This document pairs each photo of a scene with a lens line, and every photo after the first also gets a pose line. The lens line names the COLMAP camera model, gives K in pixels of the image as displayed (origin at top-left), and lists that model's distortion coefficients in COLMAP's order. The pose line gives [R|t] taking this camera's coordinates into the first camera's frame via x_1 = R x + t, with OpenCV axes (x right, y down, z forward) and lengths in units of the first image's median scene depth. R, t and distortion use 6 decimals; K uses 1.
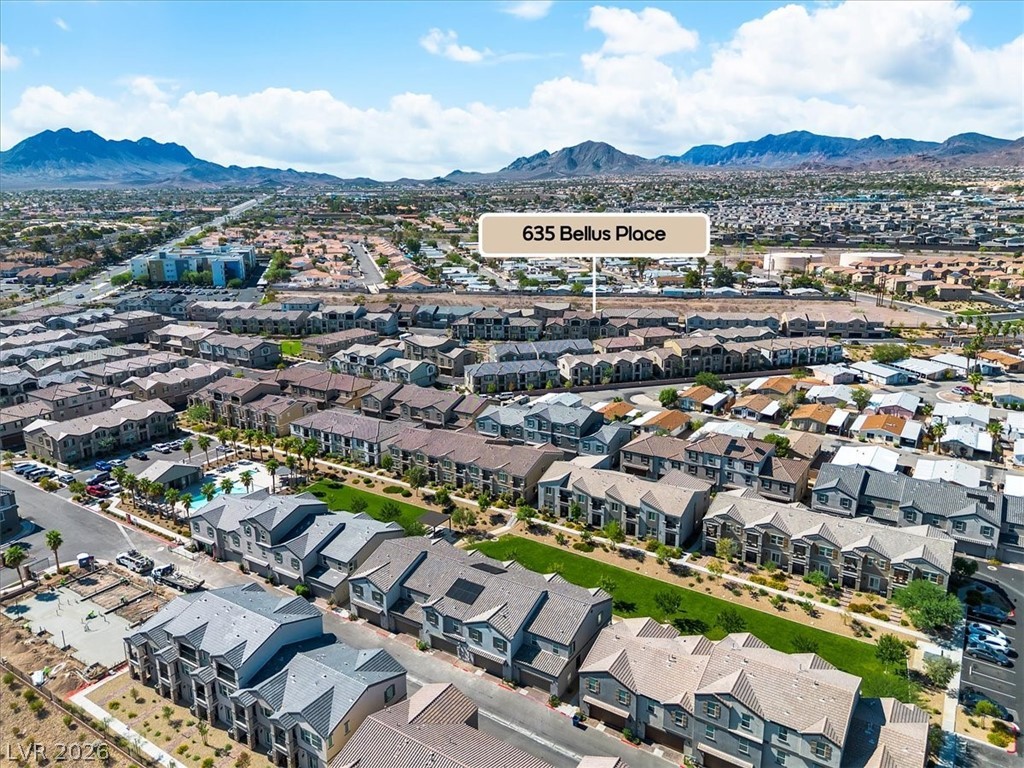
lens RADIAL K [[720.5, 0, 507.2], [0, 720.5, 380.4], [0, 0, 1]] dist [0.073452, -0.075155]
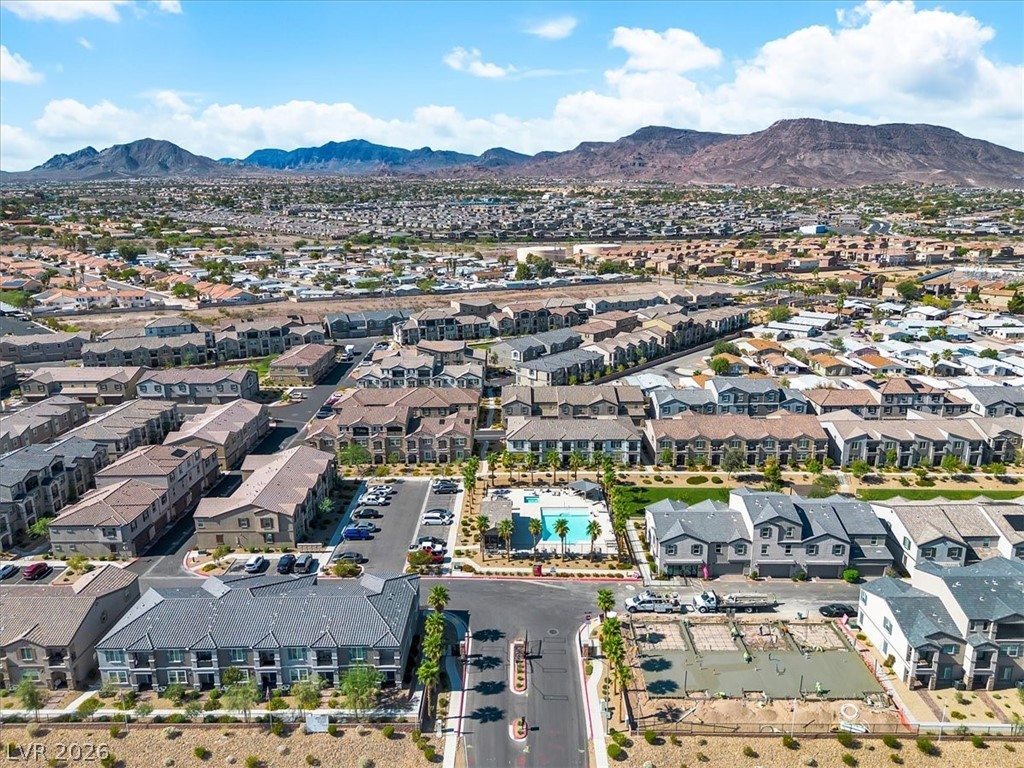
lens RADIAL K [[720.5, 0, 507.2], [0, 720.5, 380.4], [0, 0, 1]] dist [0.073452, -0.075155]
pose [[0.845141, -0.134530, 0.517338, -0.429647], [0.137702, 0.989941, 0.032472, -0.024203], [-0.516503, 0.043795, 0.855165, 0.144198]]
